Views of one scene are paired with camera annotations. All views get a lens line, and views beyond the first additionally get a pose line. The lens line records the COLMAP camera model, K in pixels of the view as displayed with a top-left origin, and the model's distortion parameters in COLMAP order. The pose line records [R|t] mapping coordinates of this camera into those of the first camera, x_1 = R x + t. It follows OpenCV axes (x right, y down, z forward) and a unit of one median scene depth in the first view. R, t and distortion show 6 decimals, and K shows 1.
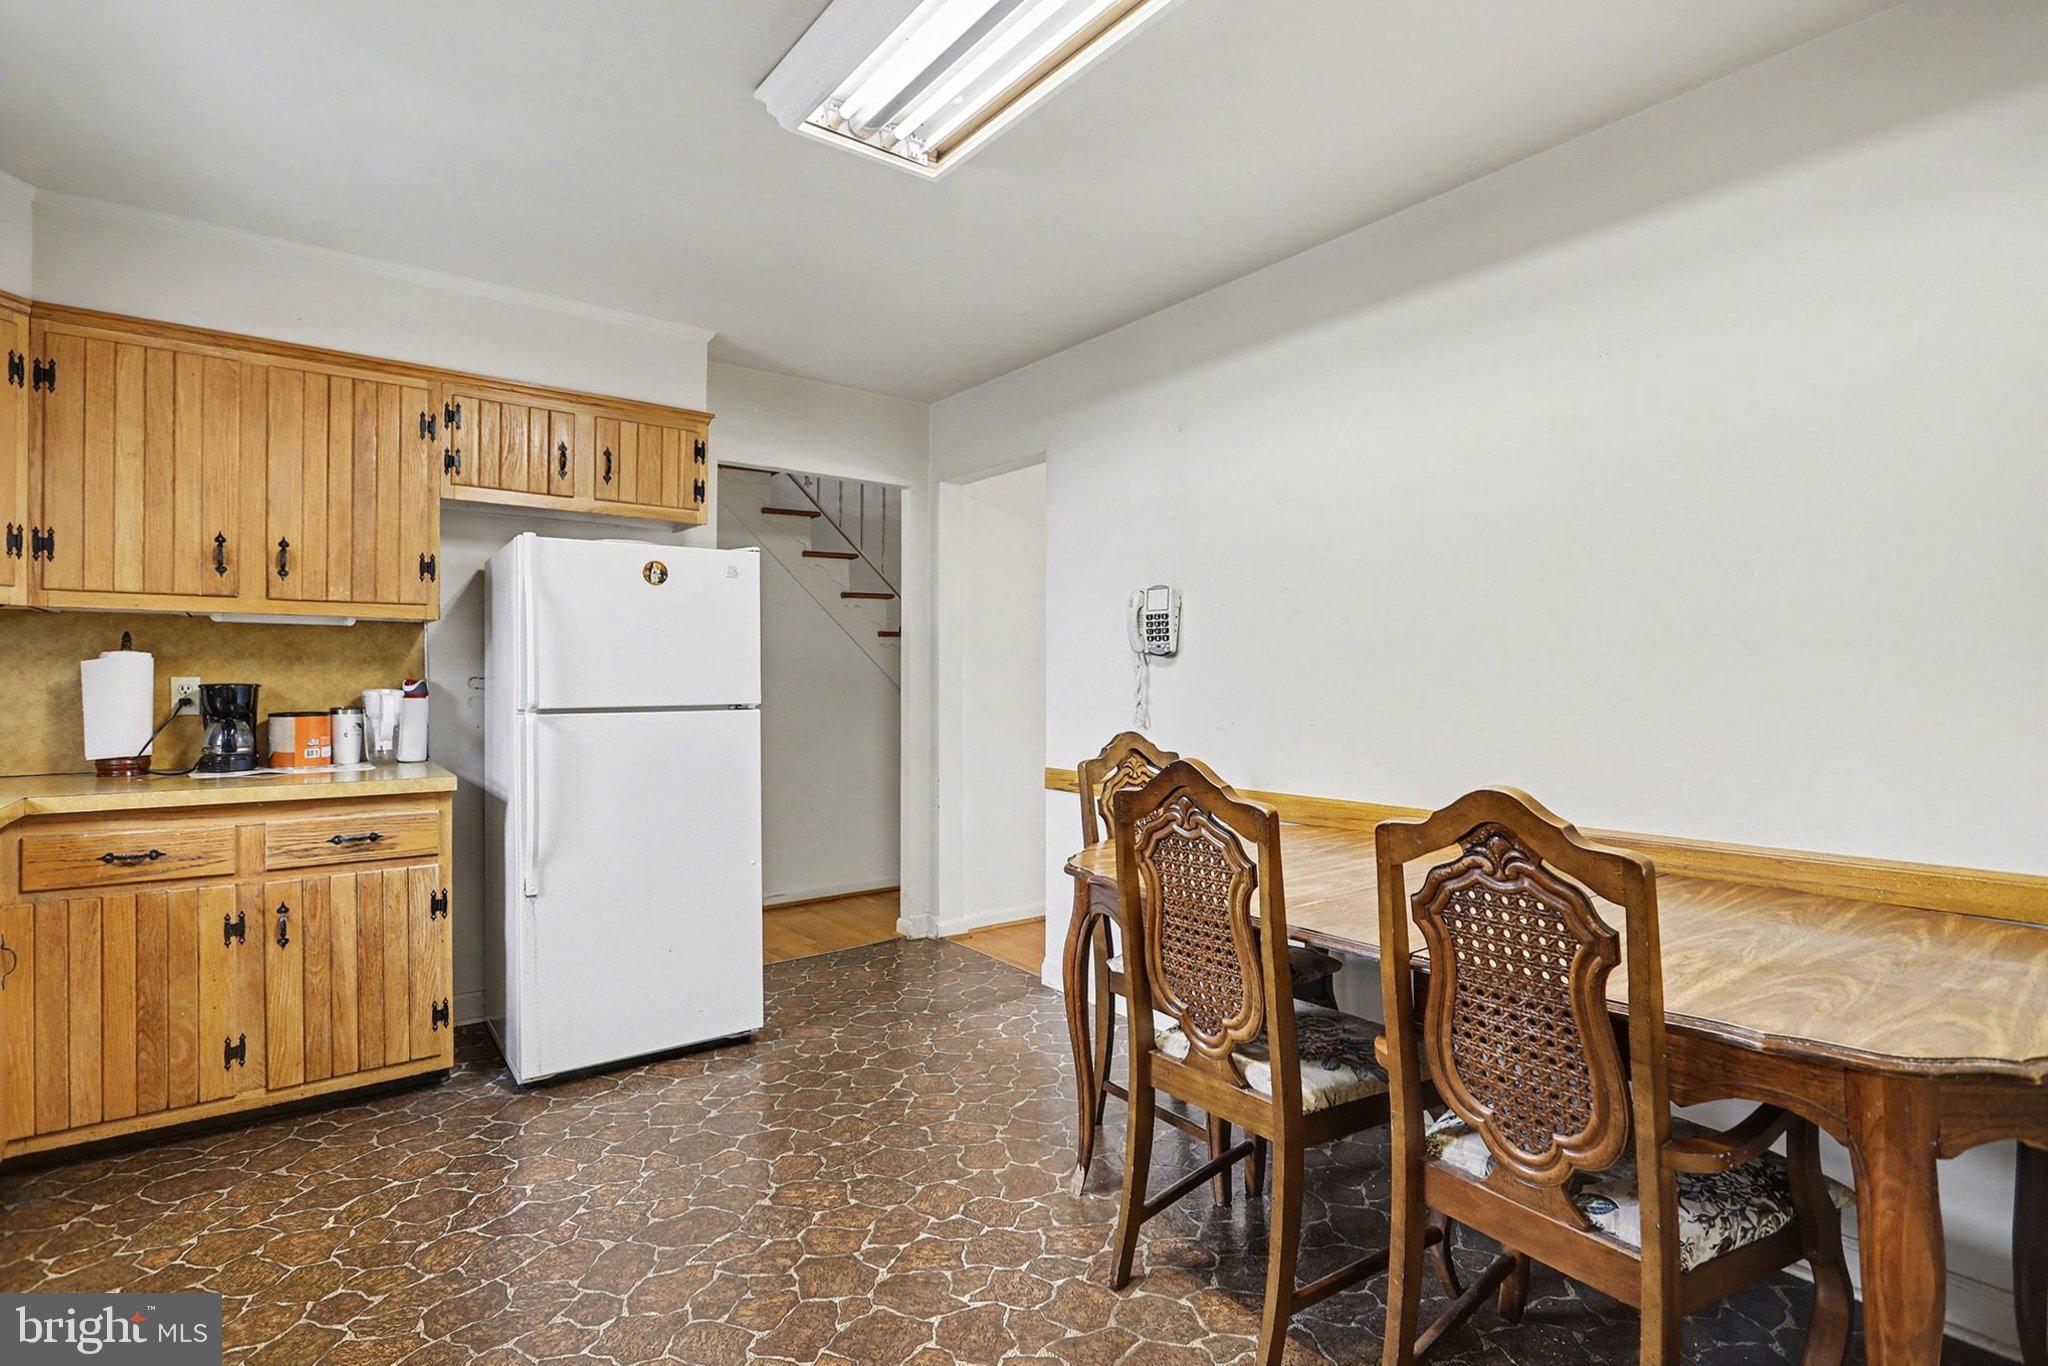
lens RADIAL K [[980.9, 0, 1017.2], [0, 980.9, 679.2], [0, 0, 1]] dist [-0.004321, 0.001370]
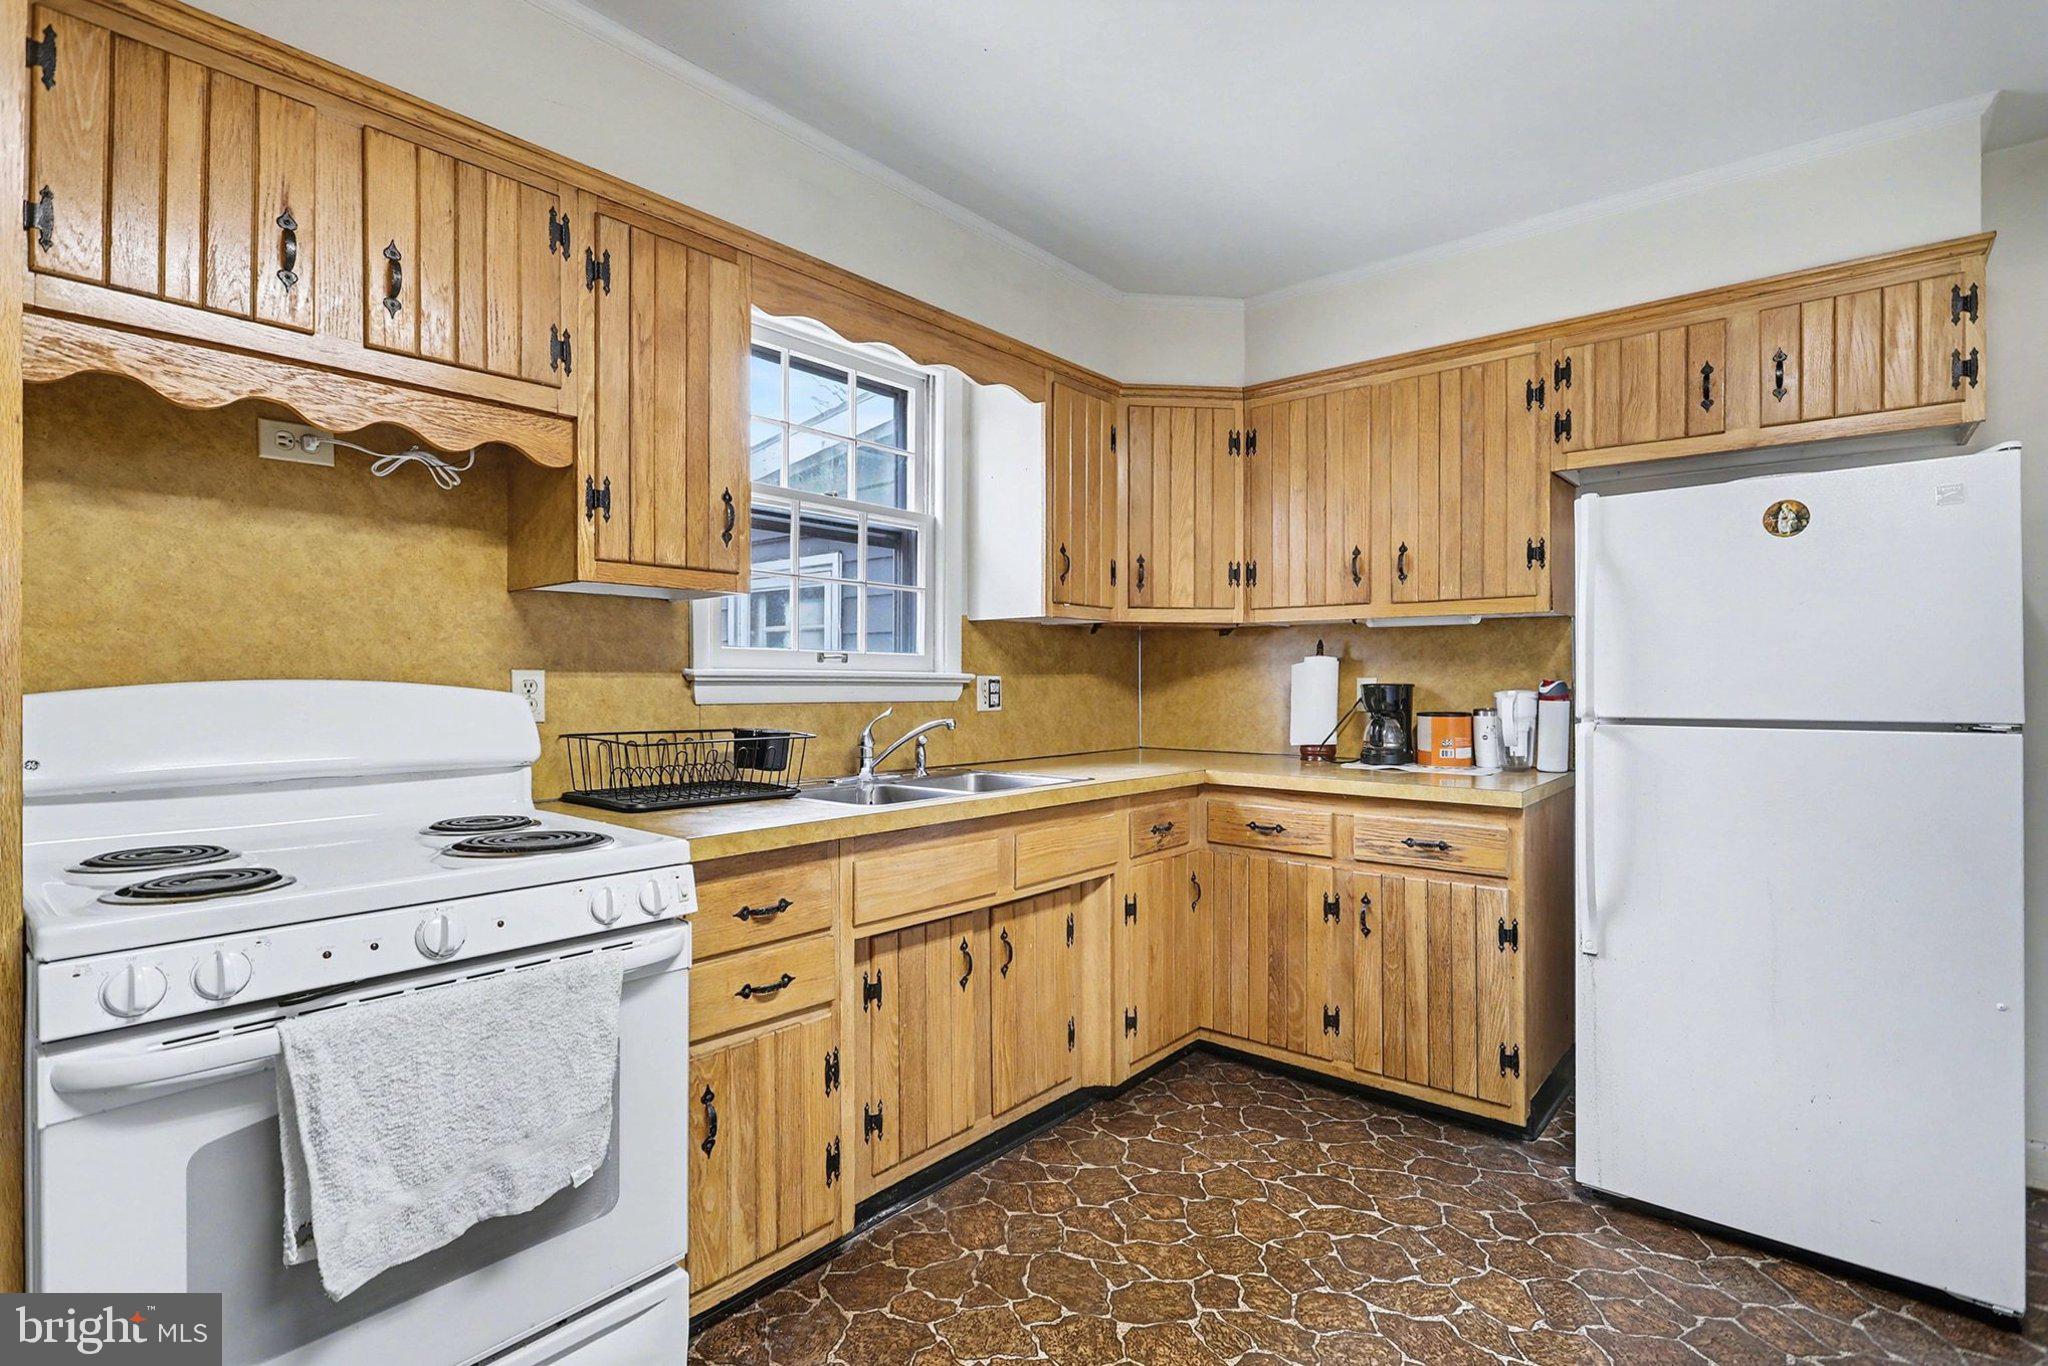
lens RADIAL K [[980.9, 0, 1017.2], [0, 980.9, 679.2], [0, 0, 1]] dist [-0.004321, 0.001370]
pose [[0.216079, -0.001169, -0.976375, 0.177329], [-0.000653, 0.999999, -0.001341, 0.001344], [0.976376, 0.000928, 0.216078, 0.384279]]
